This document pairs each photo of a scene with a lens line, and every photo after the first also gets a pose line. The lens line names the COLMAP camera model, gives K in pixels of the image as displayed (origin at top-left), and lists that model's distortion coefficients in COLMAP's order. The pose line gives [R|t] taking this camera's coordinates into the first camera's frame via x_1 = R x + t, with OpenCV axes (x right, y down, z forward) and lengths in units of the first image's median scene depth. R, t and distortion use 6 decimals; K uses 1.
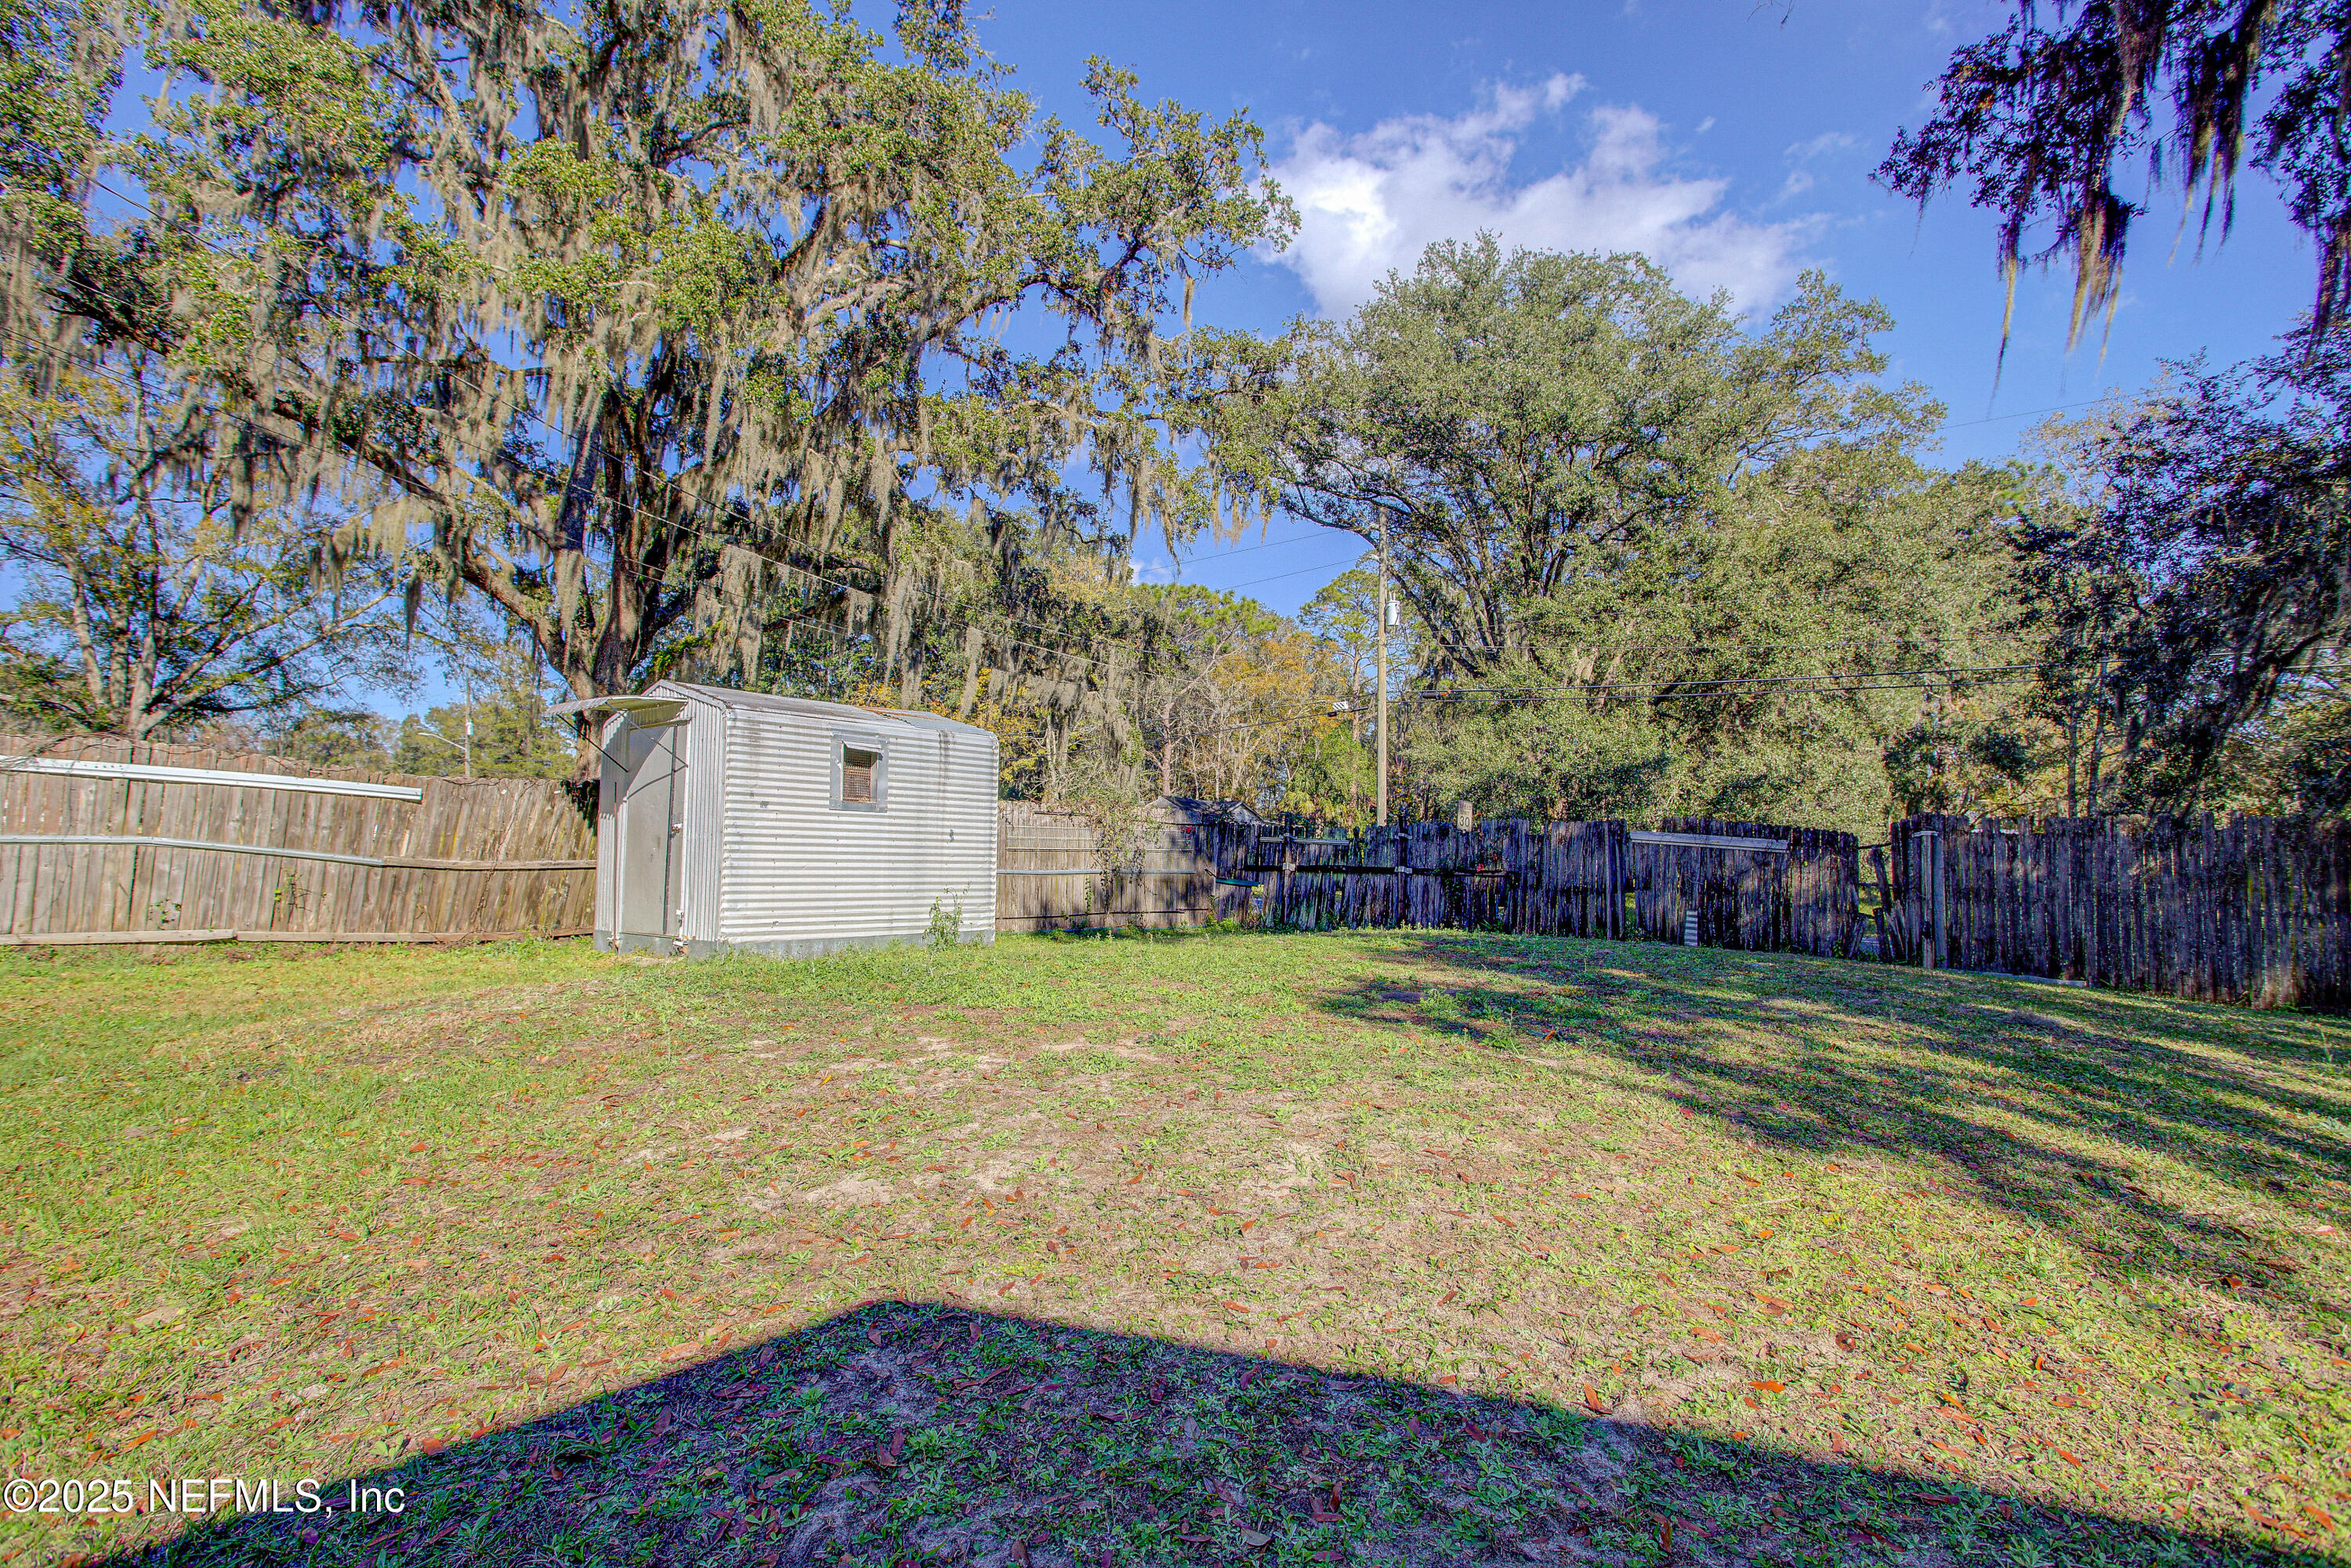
lens RADIAL K [[1190.0, 0, 1161.7], [0, 1190.0, 778.5], [0, 0, 1]] dist [-0.009493, 0.001424]
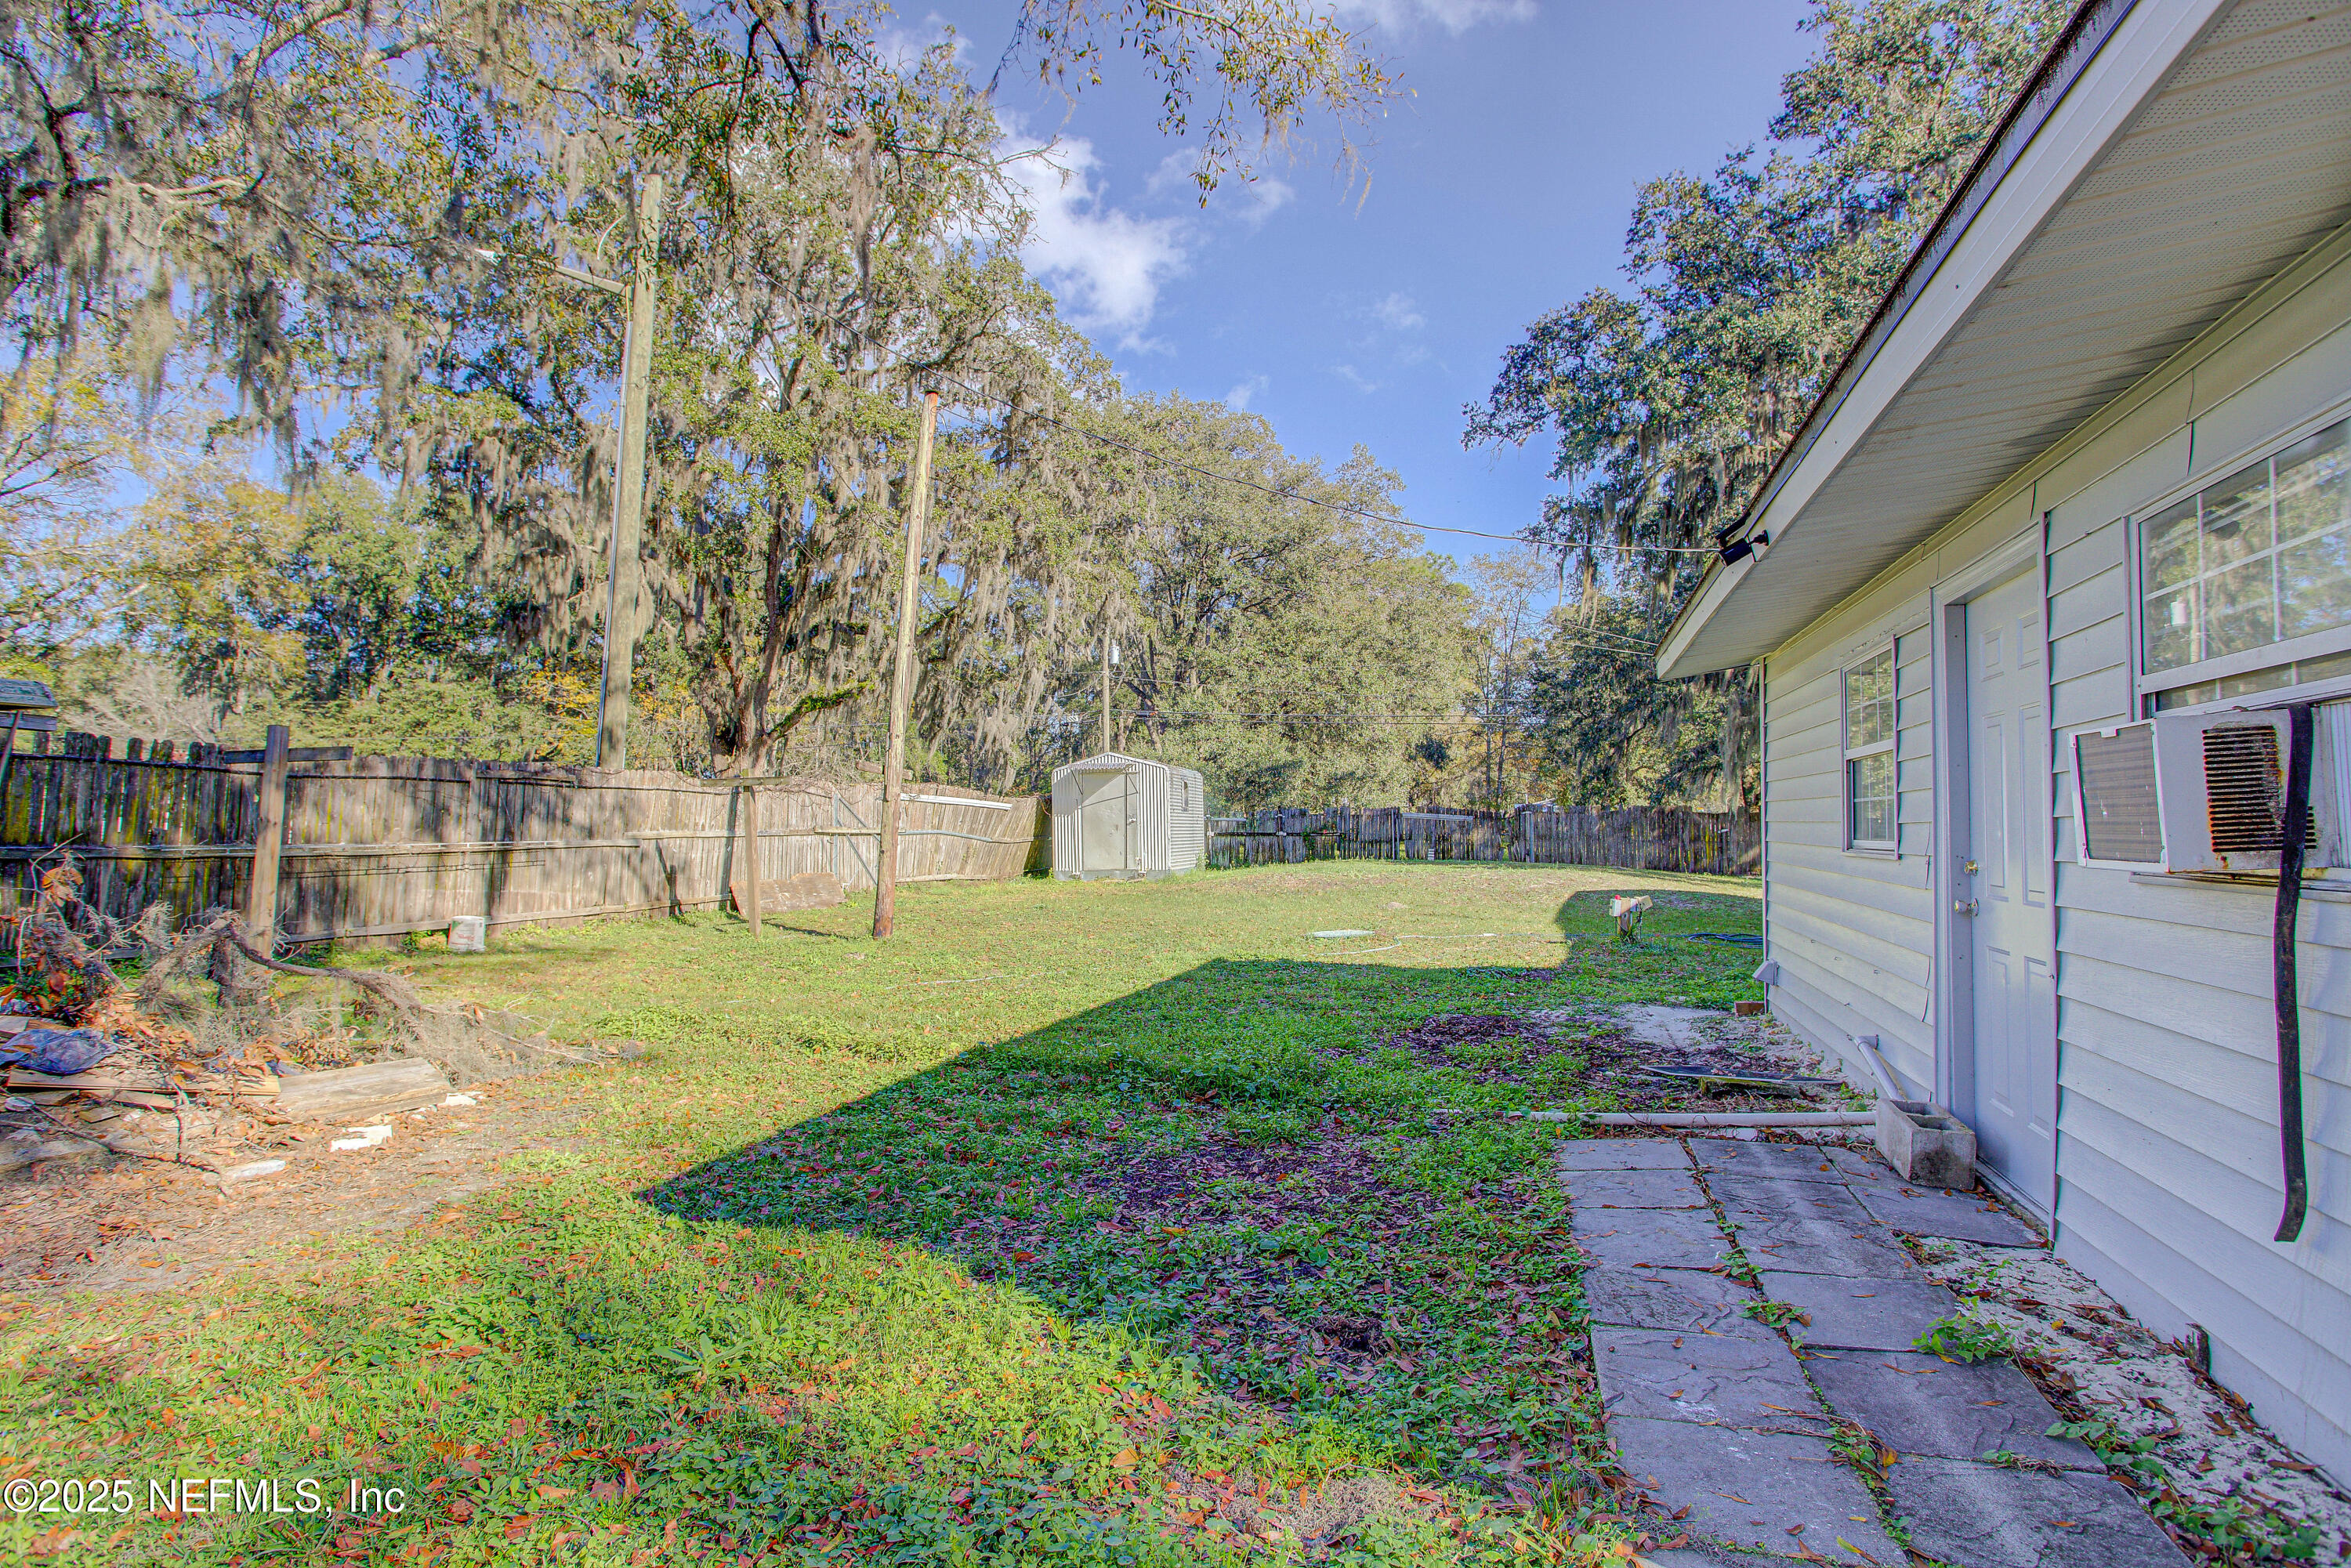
lens RADIAL K [[1193.8, 0, 1167.5], [0, 1193.8, 793.7], [0, 0, 1]] dist [-0.005657, -0.000421]
pose [[0.891636, -0.008140, 0.452680, -0.832450], [-0.009768, 0.999260, 0.037209, -0.057242], [-0.452648, -0.037599, 0.890896, -0.624823]]
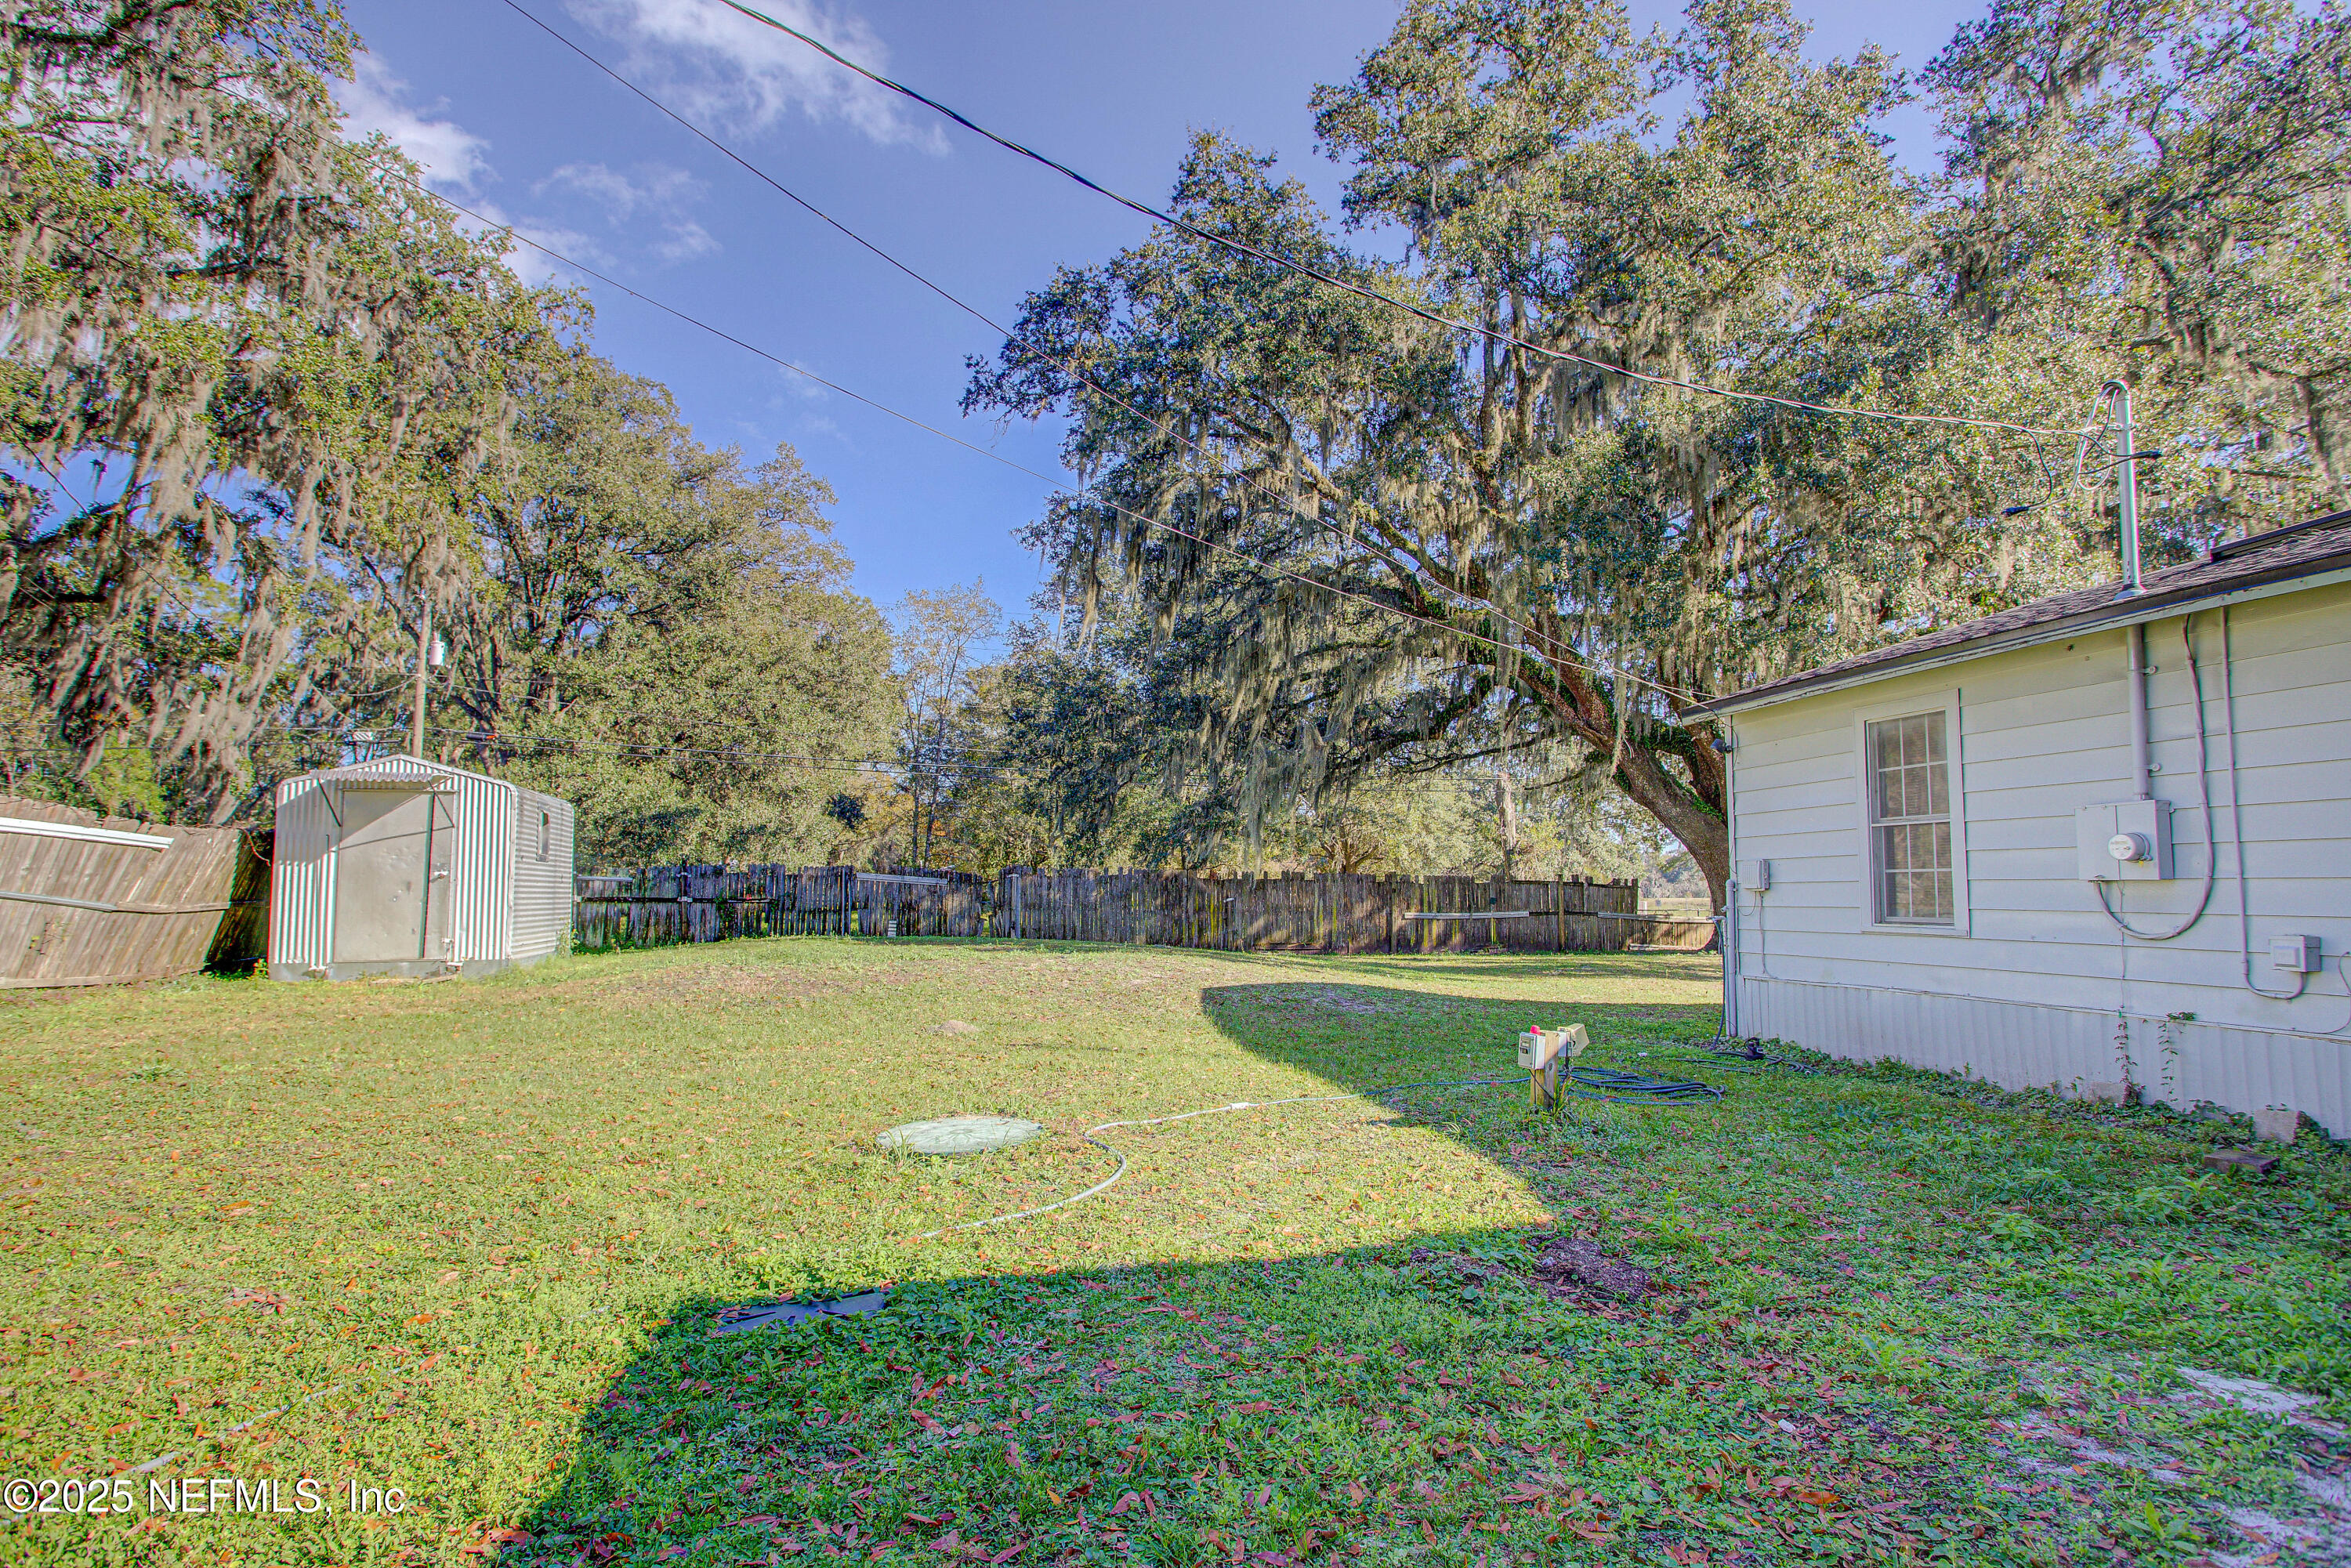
lens RADIAL K [[1190.0, 0, 1161.7], [0, 1190.0, 778.5], [0, 0, 1]] dist [-0.009493, 0.001424]
pose [[0.560635, 0.066597, 0.825380, -0.633804], [-0.048997, 0.997682, -0.047218, -0.024796], [-0.826612, -0.013969, 0.562599, -0.224704]]
